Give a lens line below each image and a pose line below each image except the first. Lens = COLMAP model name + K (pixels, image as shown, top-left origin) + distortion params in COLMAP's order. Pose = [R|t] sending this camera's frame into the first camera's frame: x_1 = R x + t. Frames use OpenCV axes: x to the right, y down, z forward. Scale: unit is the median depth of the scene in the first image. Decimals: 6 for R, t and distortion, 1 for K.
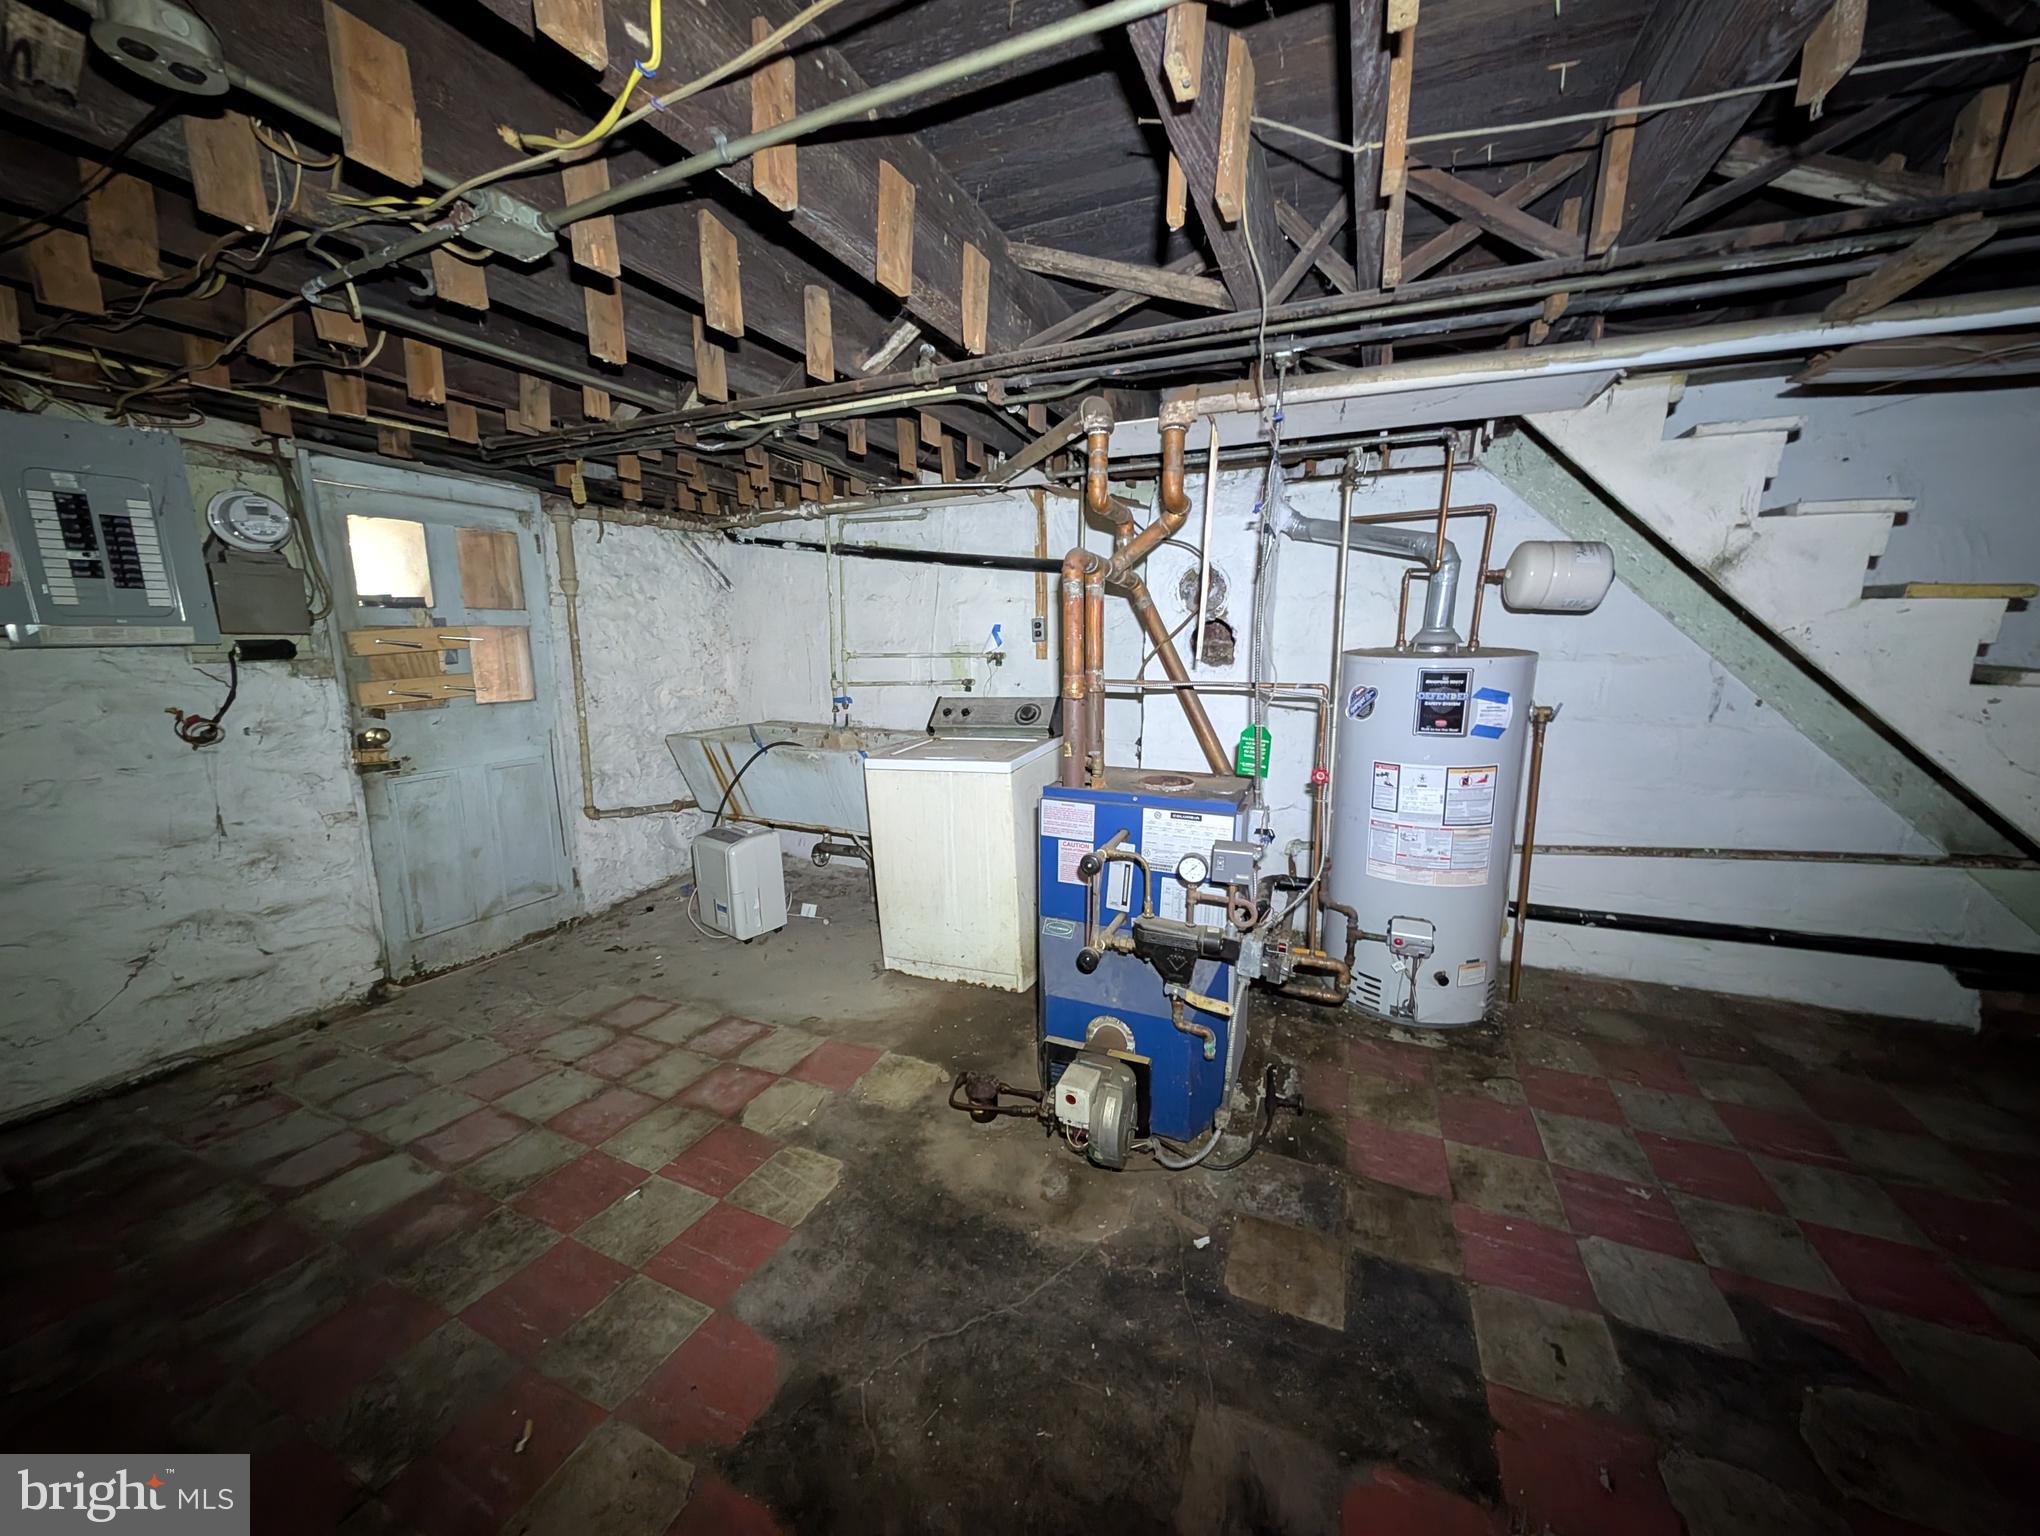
lens RADIAL K [[717.8, 0, 1020.8], [0, 717.8, 763.4], [0, 0, 1]] dist [0.001917, -0.002817]
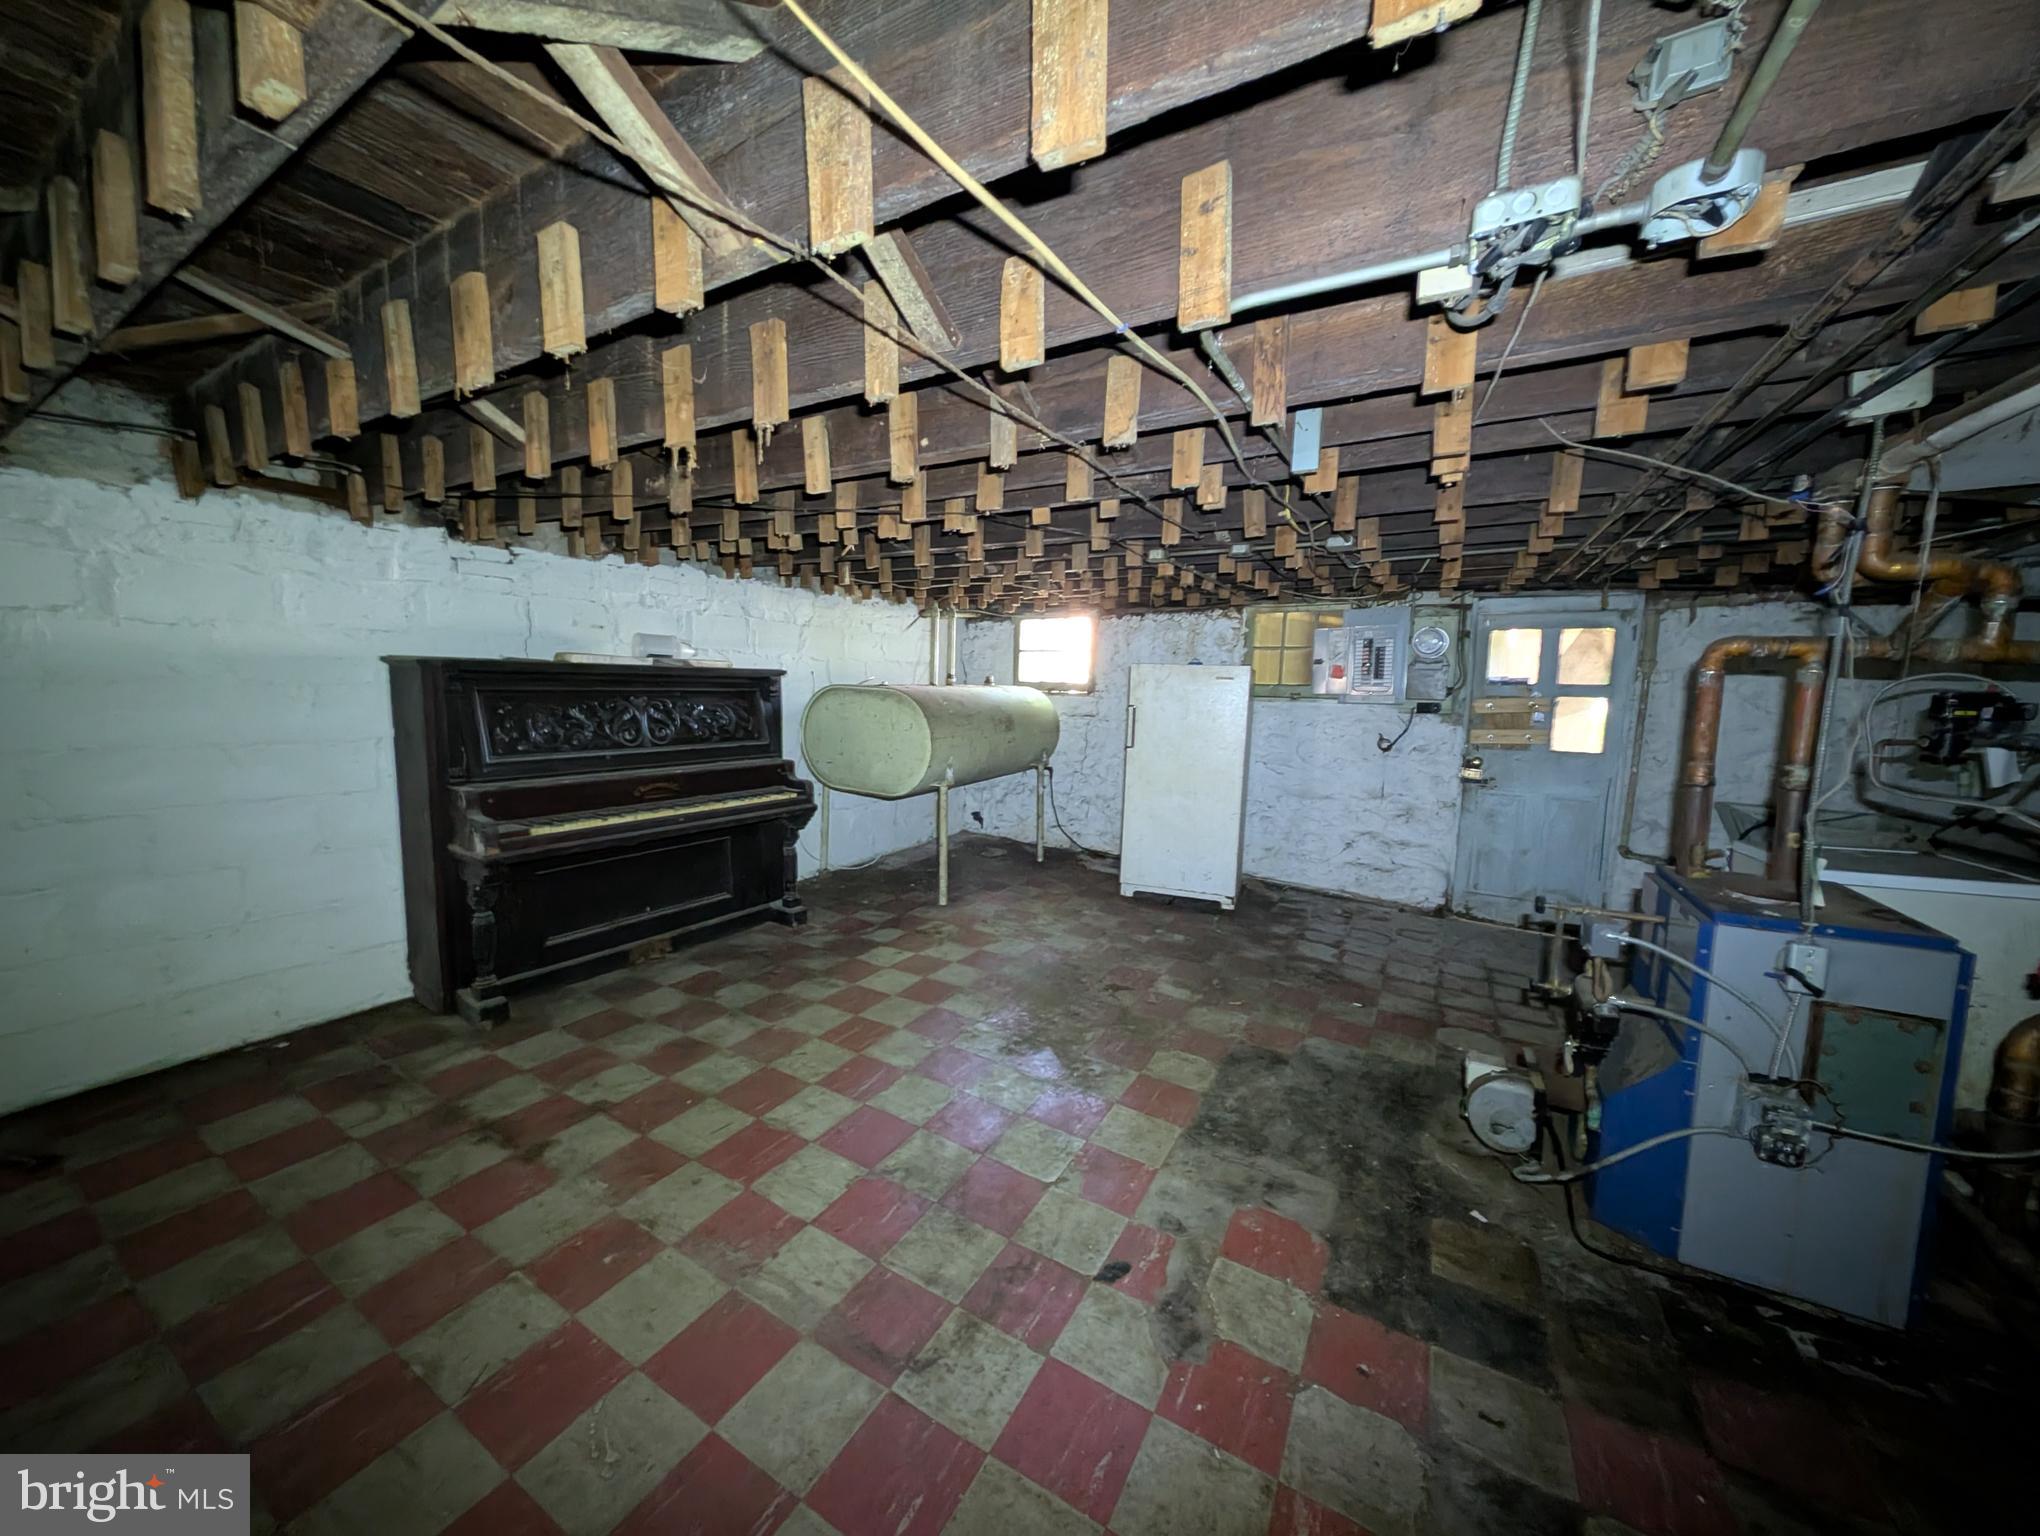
lens RADIAL K [[717.8, 0, 1025.0], [0, 717.8, 768.6], [0, 0, 1]] dist [0.001917, -0.002817]
pose [[-0.105862, 0.117210, -0.987449, 0.812236], [-0.184817, 0.973407, 0.135357, -0.052922], [0.977055, 0.196826, -0.081385, 0.119447]]
